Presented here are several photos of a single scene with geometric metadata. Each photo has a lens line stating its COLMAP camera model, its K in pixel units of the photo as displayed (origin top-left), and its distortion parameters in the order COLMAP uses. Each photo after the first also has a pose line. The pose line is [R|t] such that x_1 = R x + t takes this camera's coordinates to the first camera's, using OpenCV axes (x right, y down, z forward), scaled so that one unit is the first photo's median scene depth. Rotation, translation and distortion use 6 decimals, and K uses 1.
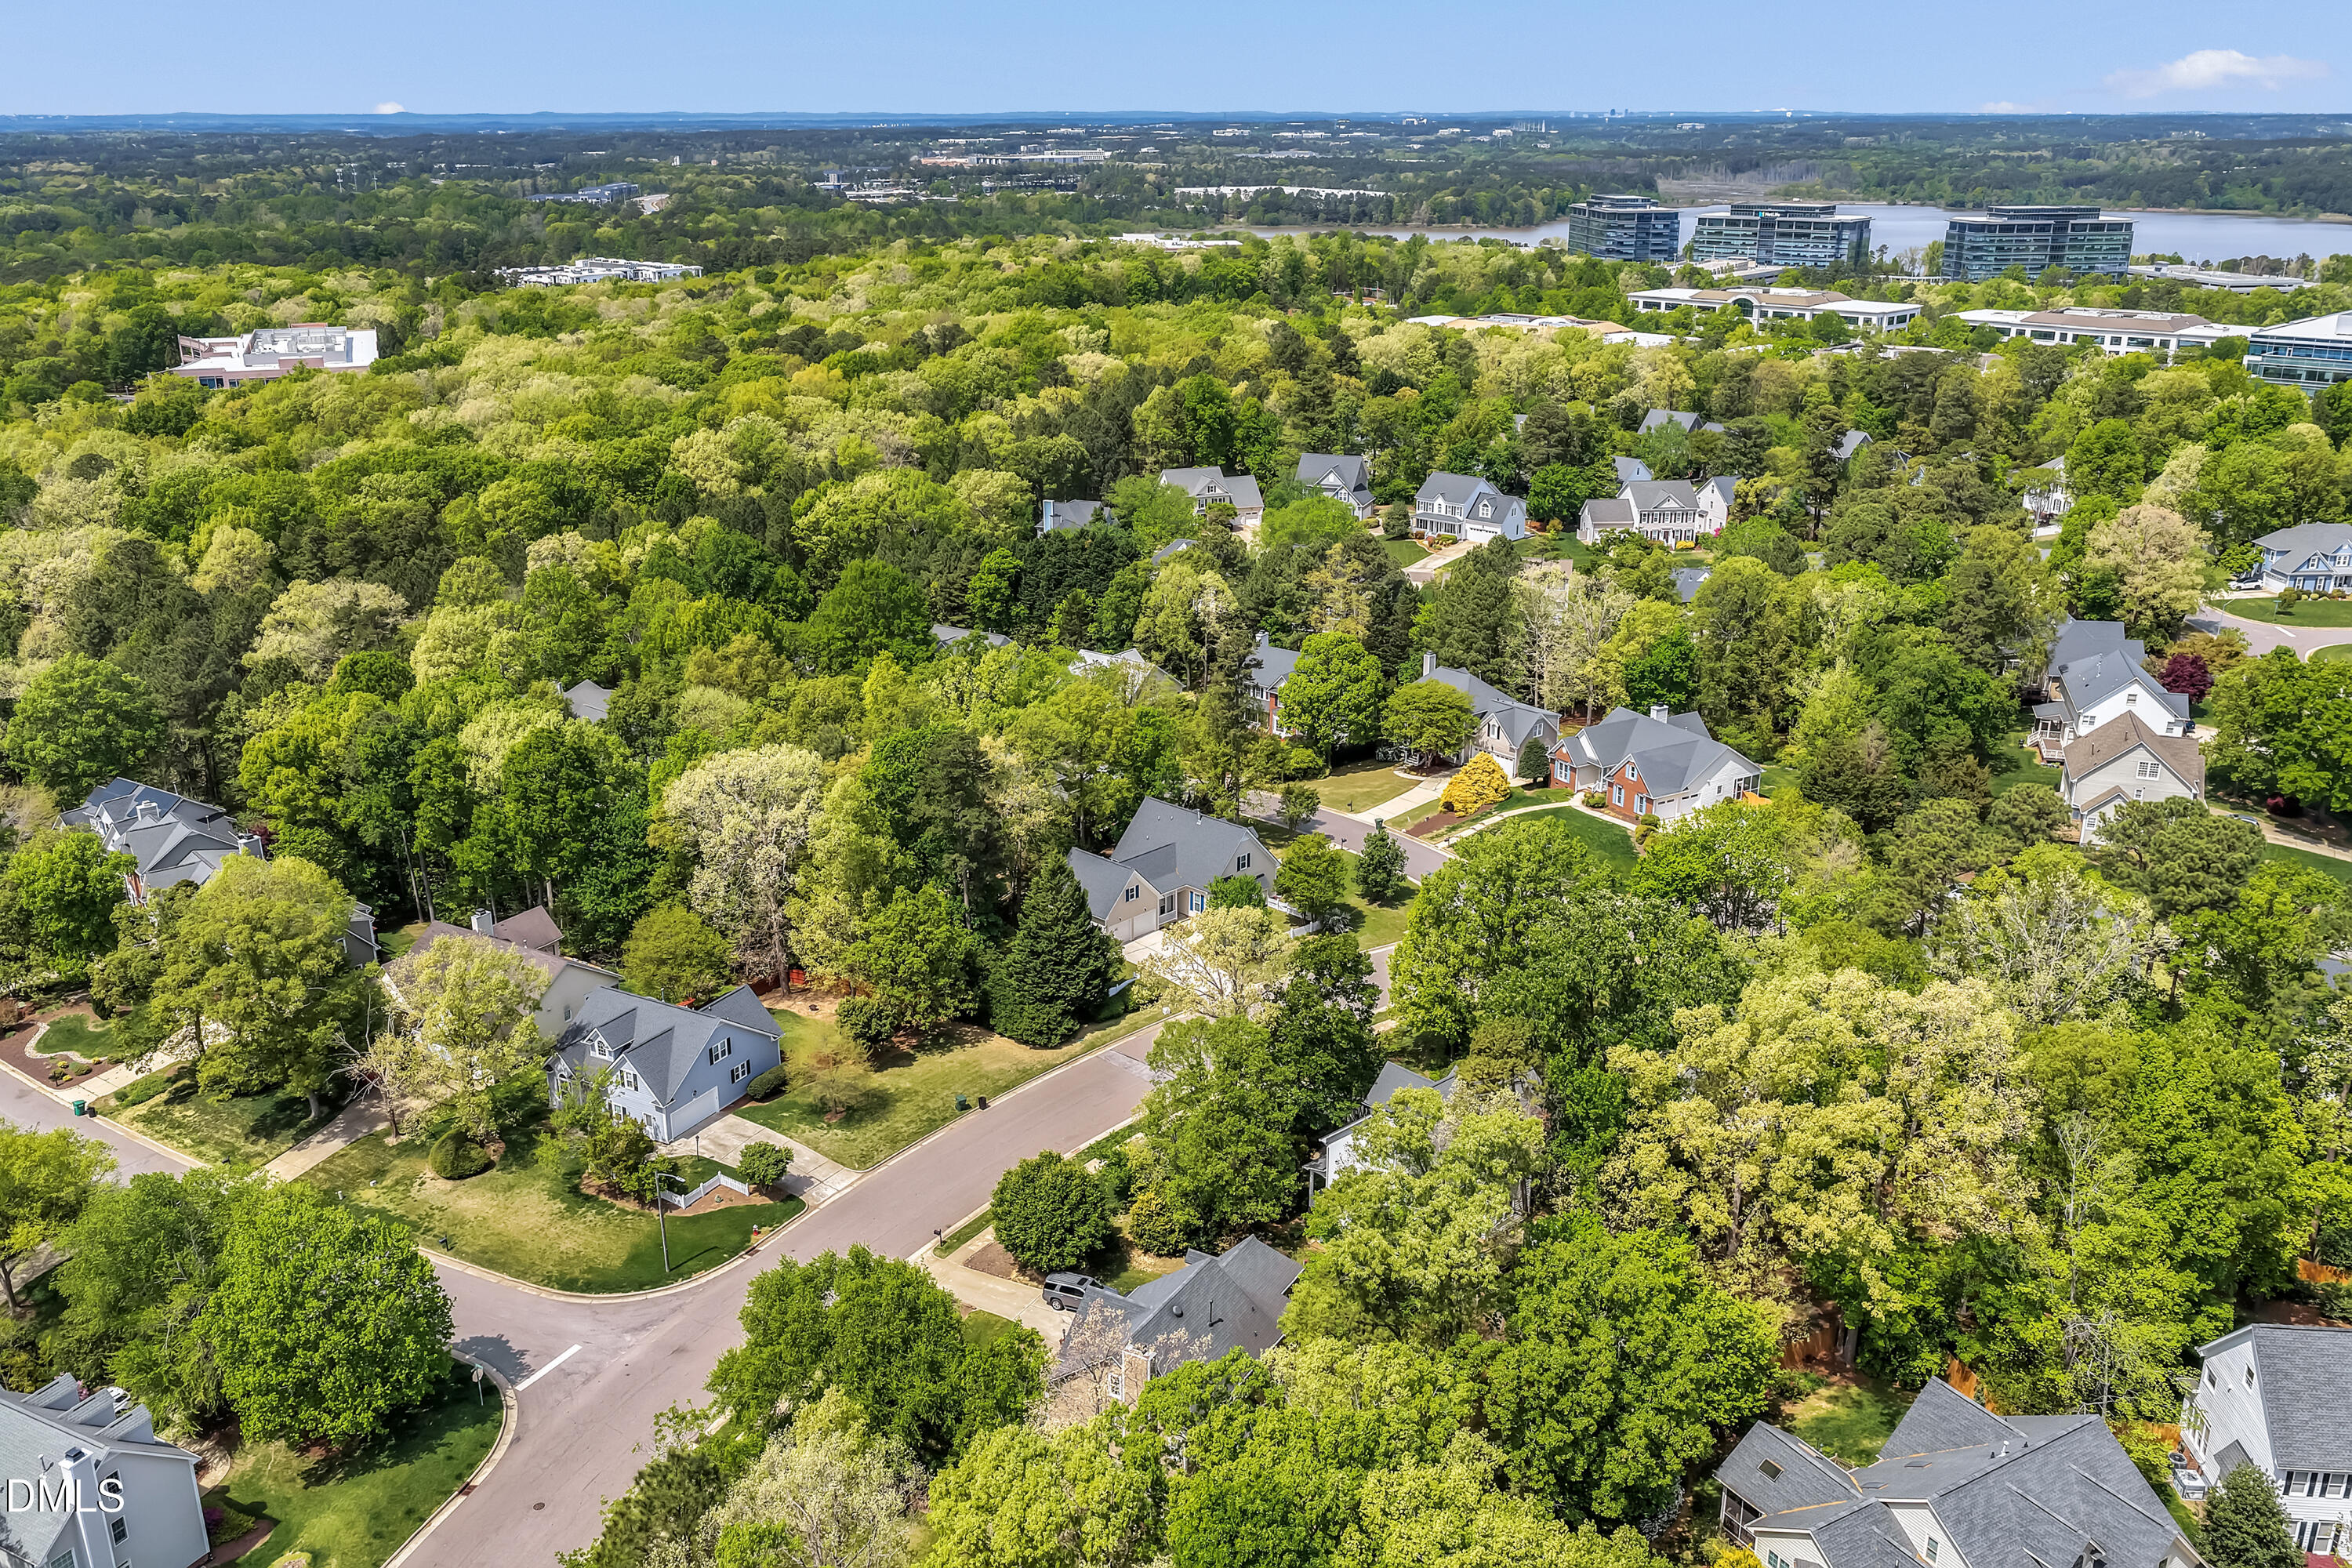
lens RADIAL K [[2011.6, 0, 1176.0], [0, 2011.6, 784.0], [0, 0, 1]] dist [0.001197, 0.000079]
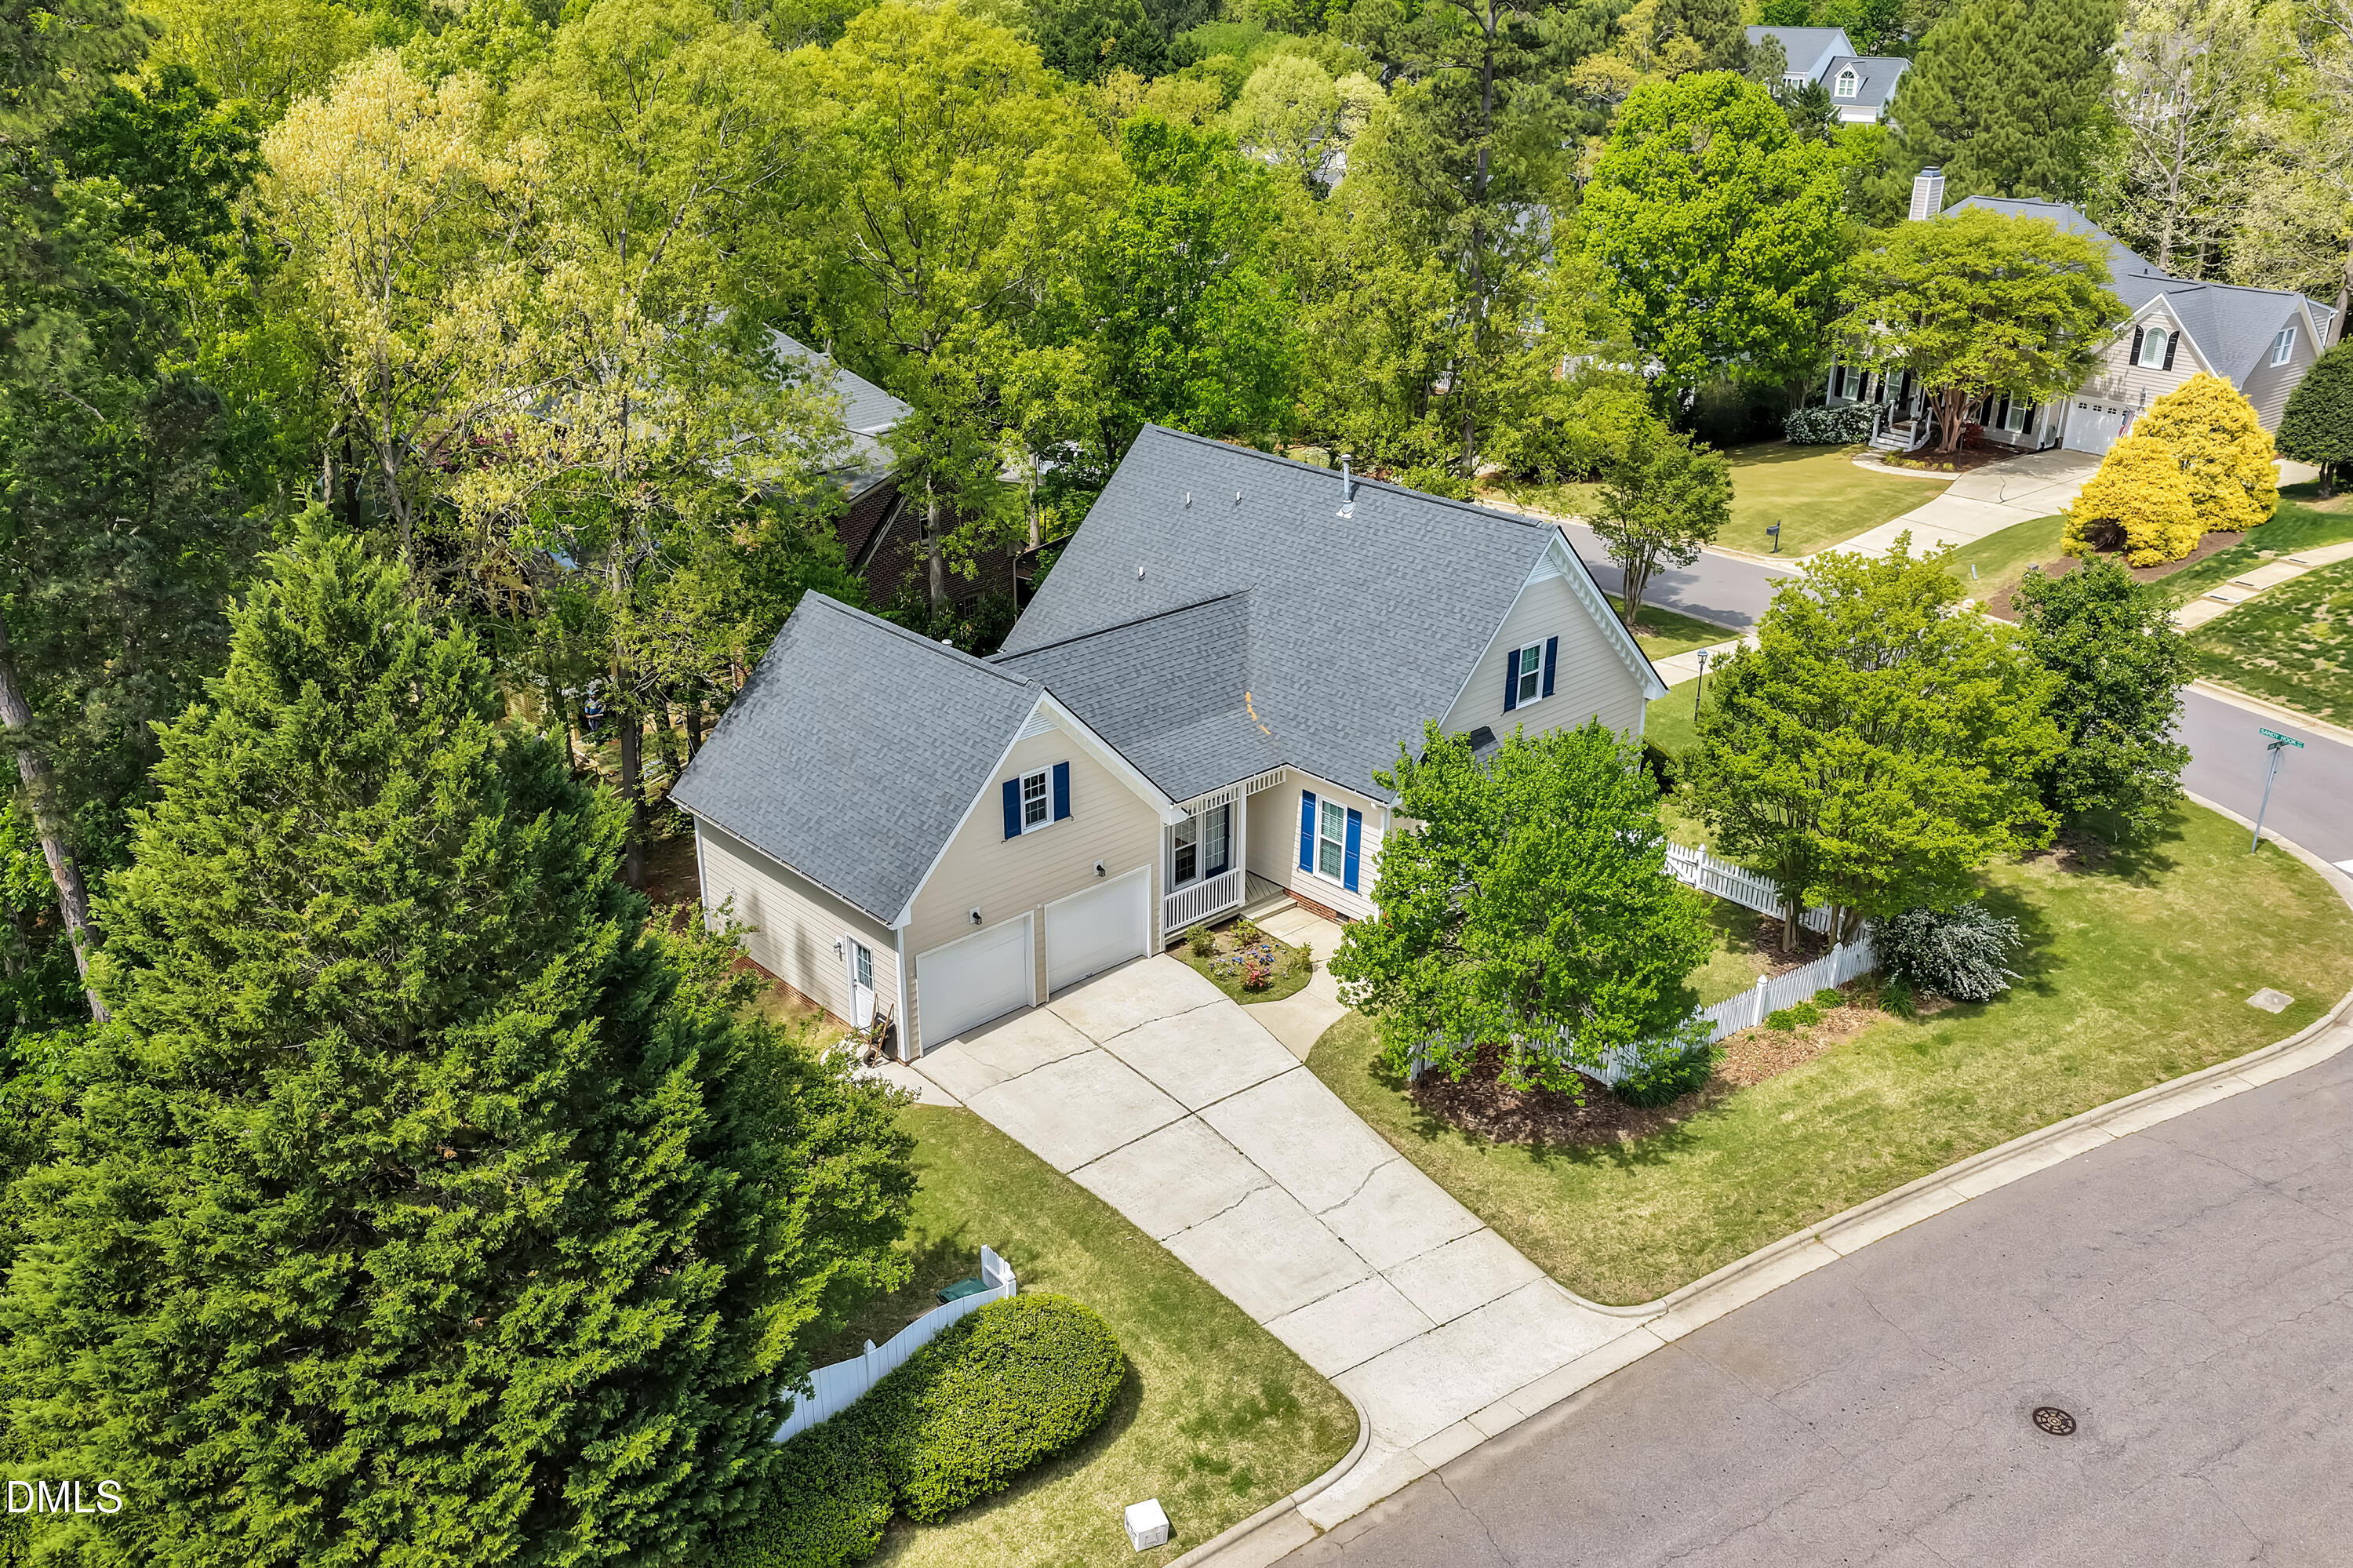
lens RADIAL K [[2012.5, 0, 1176.5], [0, 2012.5, 784.0], [0, 0, 1]] dist [0.001197, 0.000079]
pose [[0.998327, 0.026312, -0.051480, 0.003972], [-0.022467, 0.997013, 0.073888, 0.030800], [0.053270, -0.072608, 0.995937, 0.666290]]
